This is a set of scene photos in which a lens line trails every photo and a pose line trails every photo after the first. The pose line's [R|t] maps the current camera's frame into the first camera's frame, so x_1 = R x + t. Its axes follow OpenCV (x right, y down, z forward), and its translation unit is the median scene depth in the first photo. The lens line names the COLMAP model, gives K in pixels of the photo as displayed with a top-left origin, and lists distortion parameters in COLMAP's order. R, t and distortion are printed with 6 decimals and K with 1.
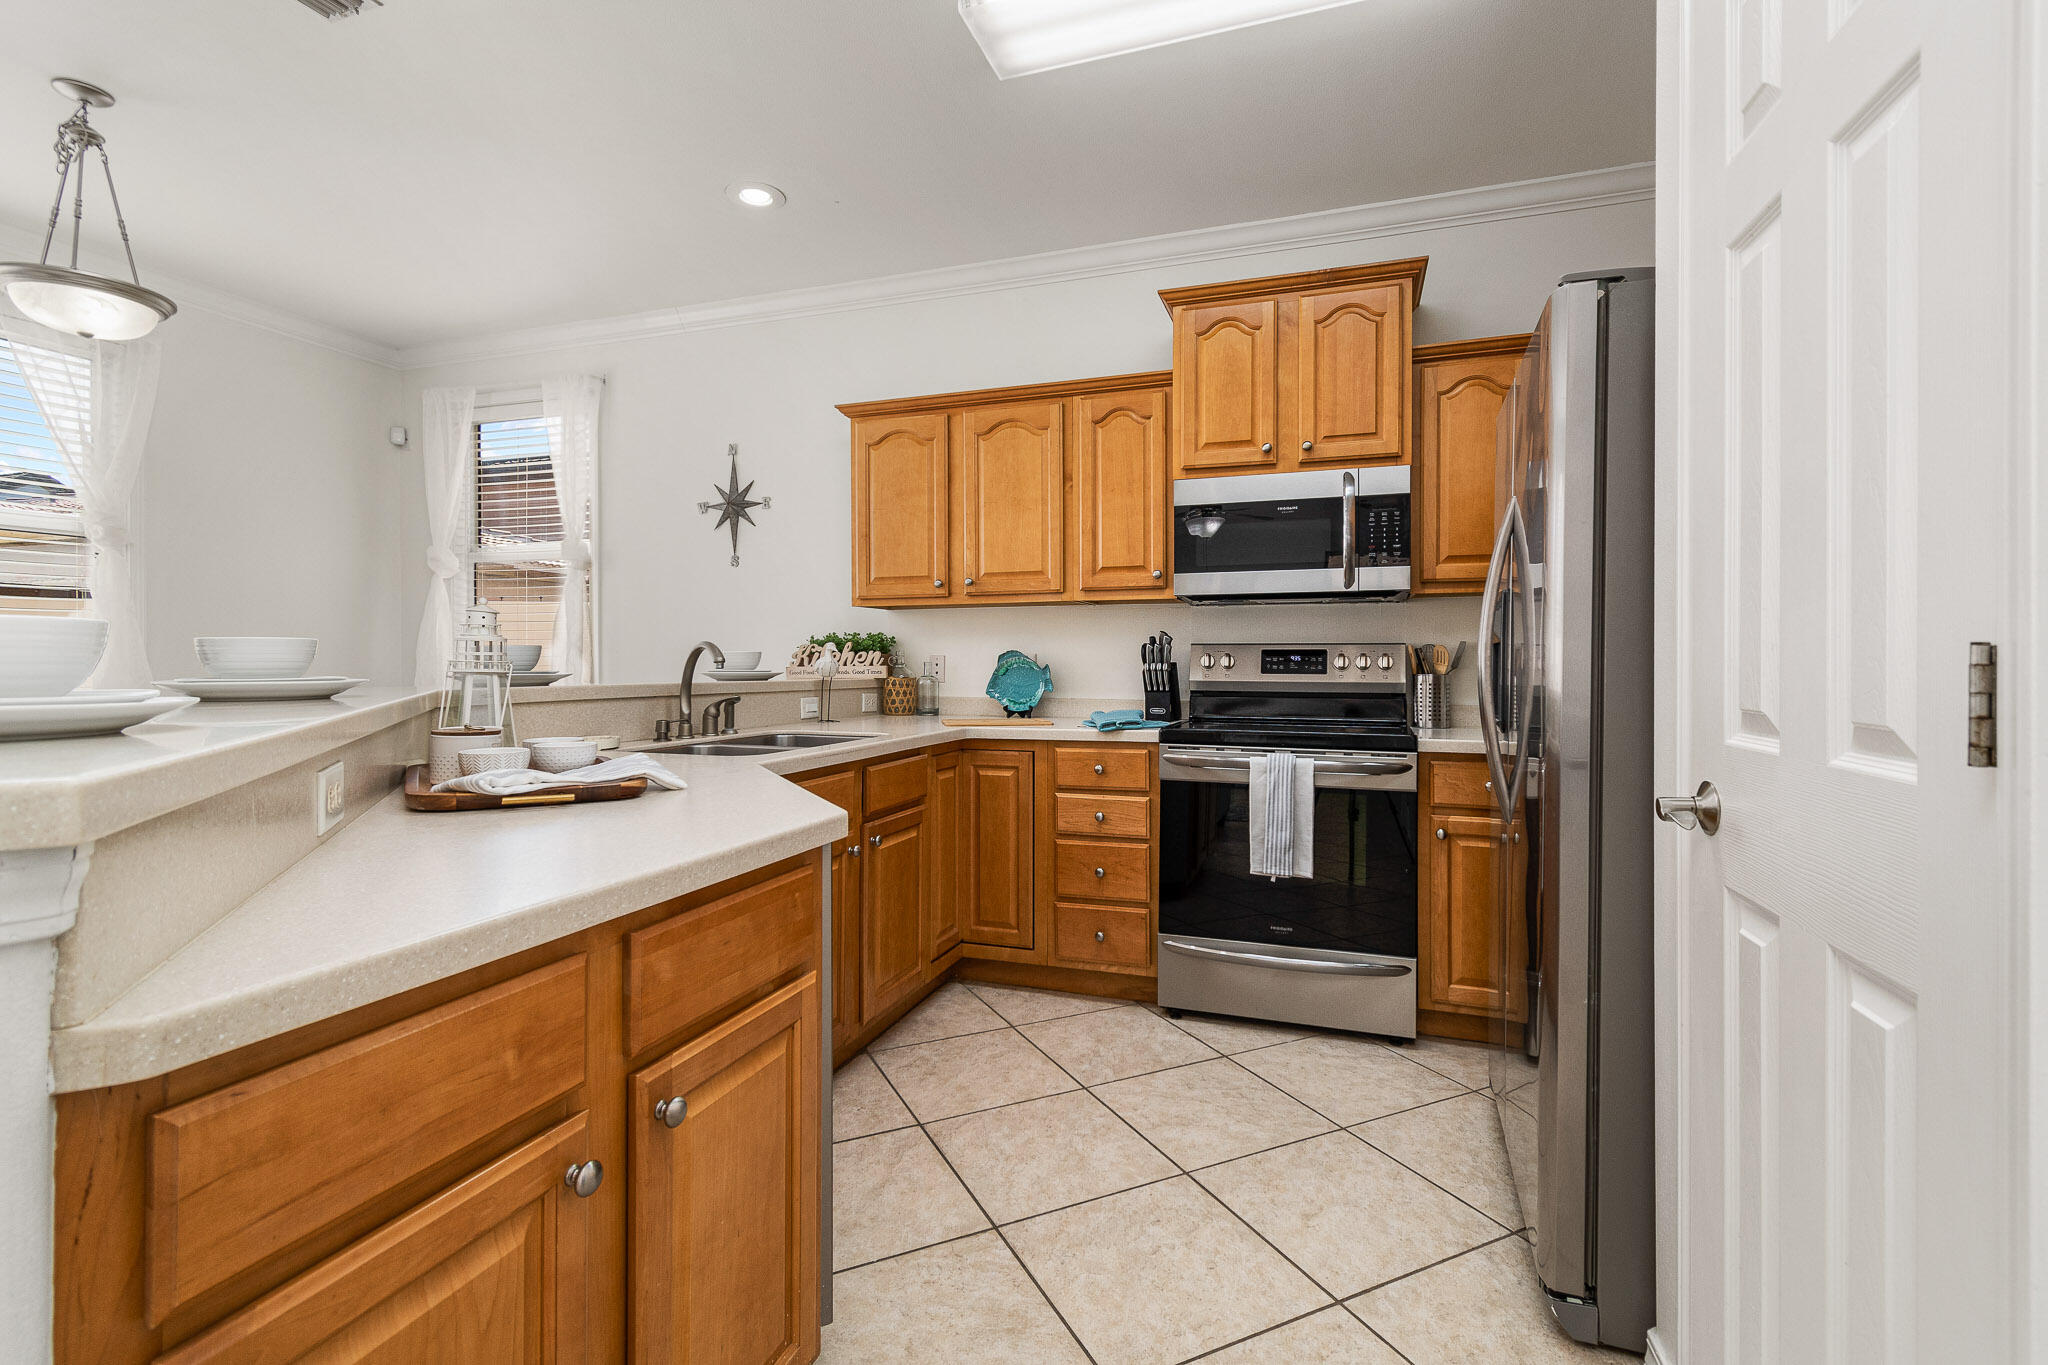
lens RADIAL K [[923.6, 0, 1044.8], [0, 923.6, 661.4], [0, 0, 1]] dist [0.003209, -0.001557]
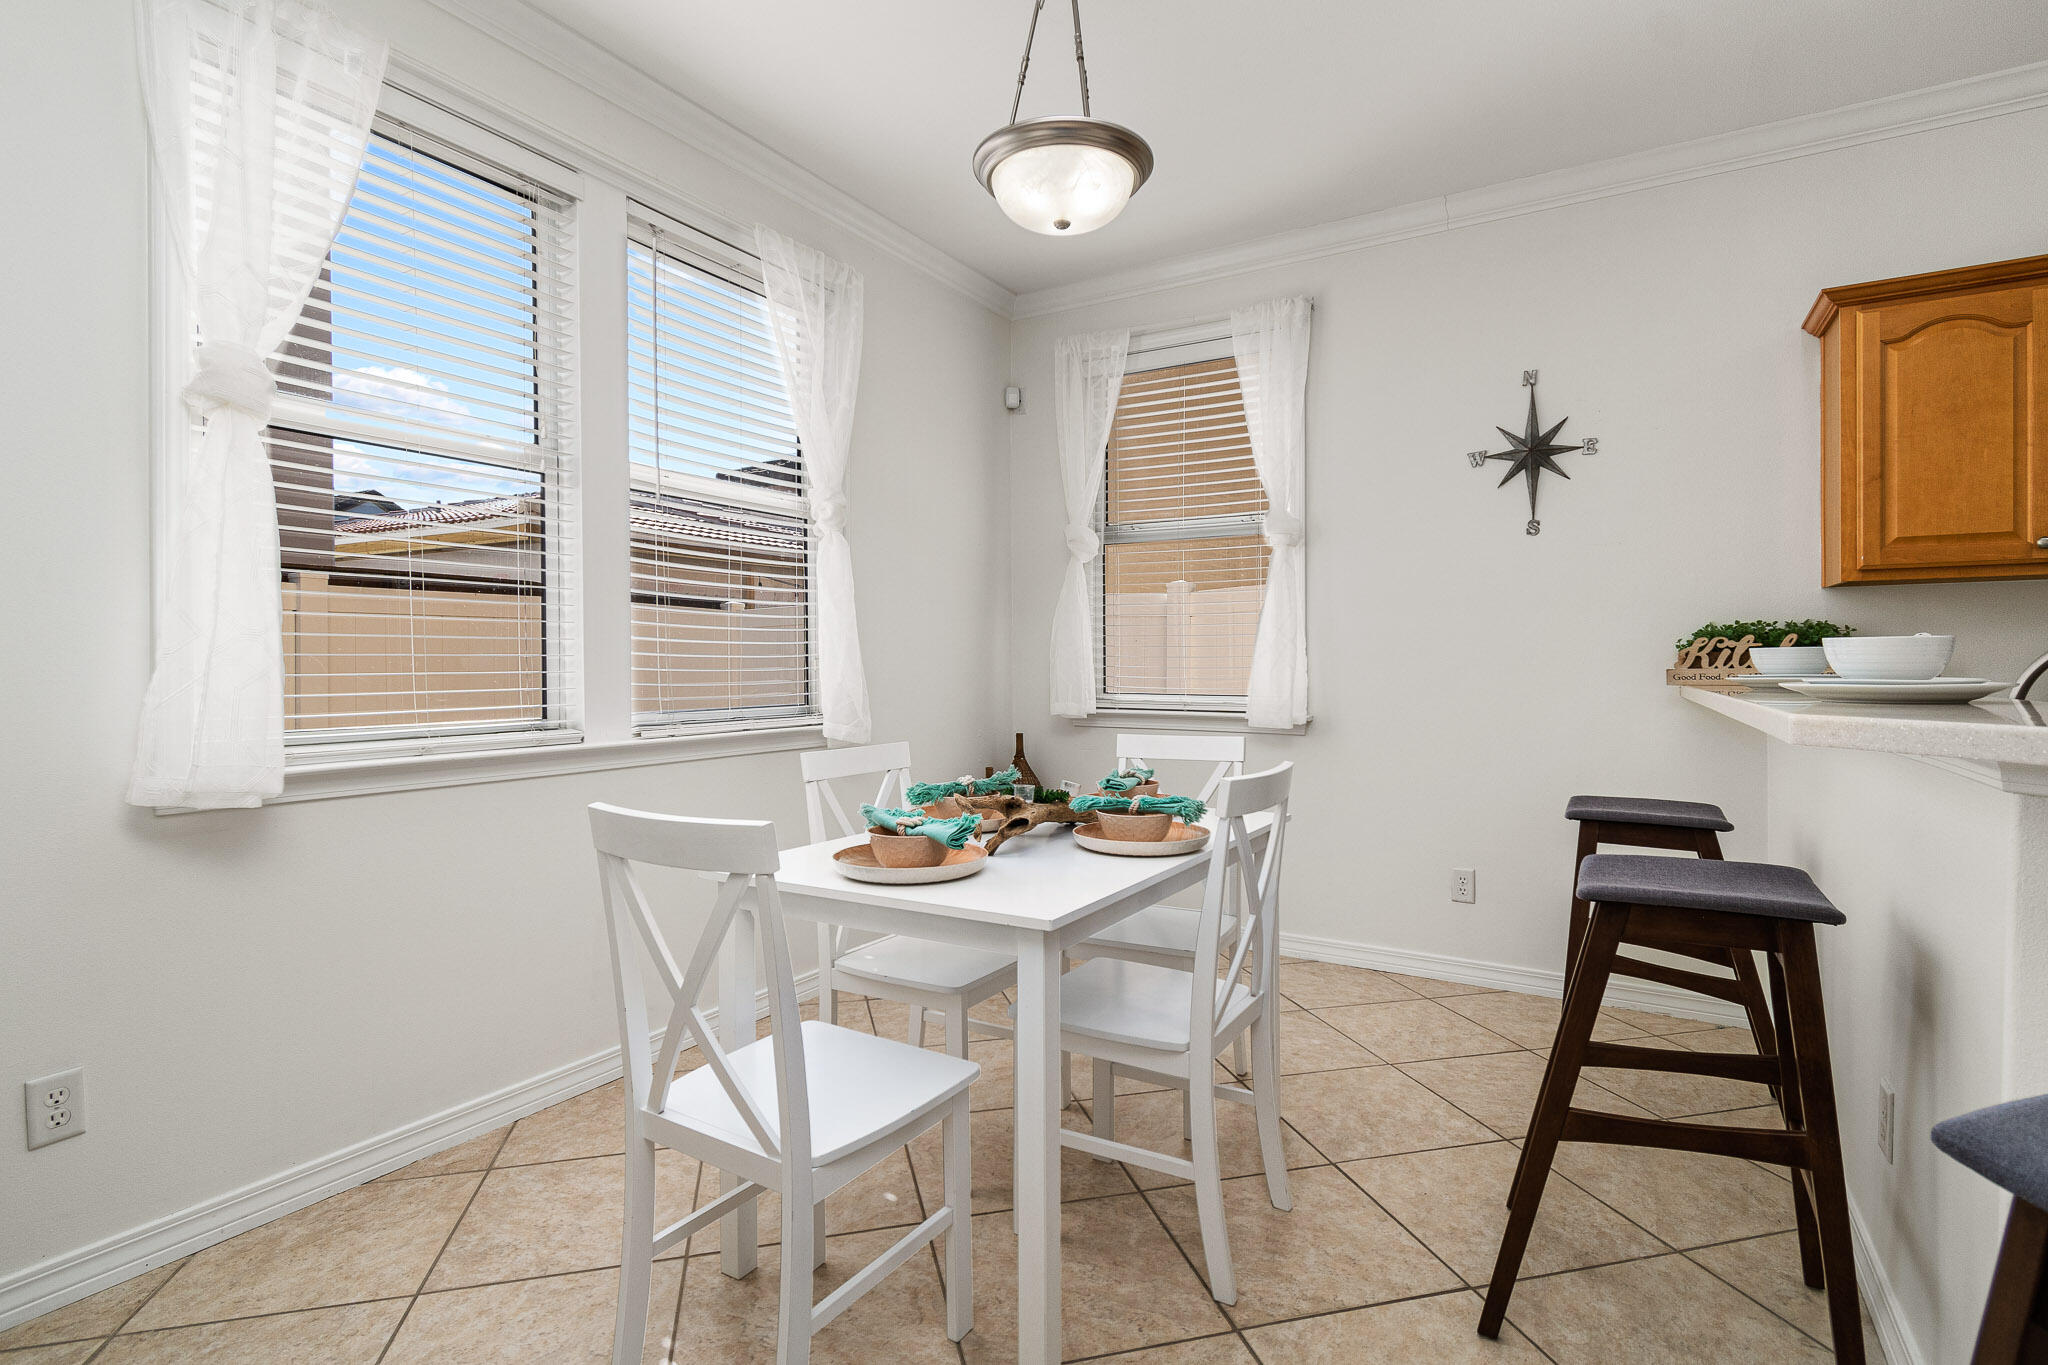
lens RADIAL K [[976.5, 0, 1010.8], [0, 976.5, 674.8], [0, 0, 1]] dist [-0.000978, -0.001497]
pose [[0.976602, 0.000285, -0.215054, -0.743806], [0.002491, 0.999917, 0.012636, -0.000901], [0.215040, -0.012876, 0.976520, 0.178484]]
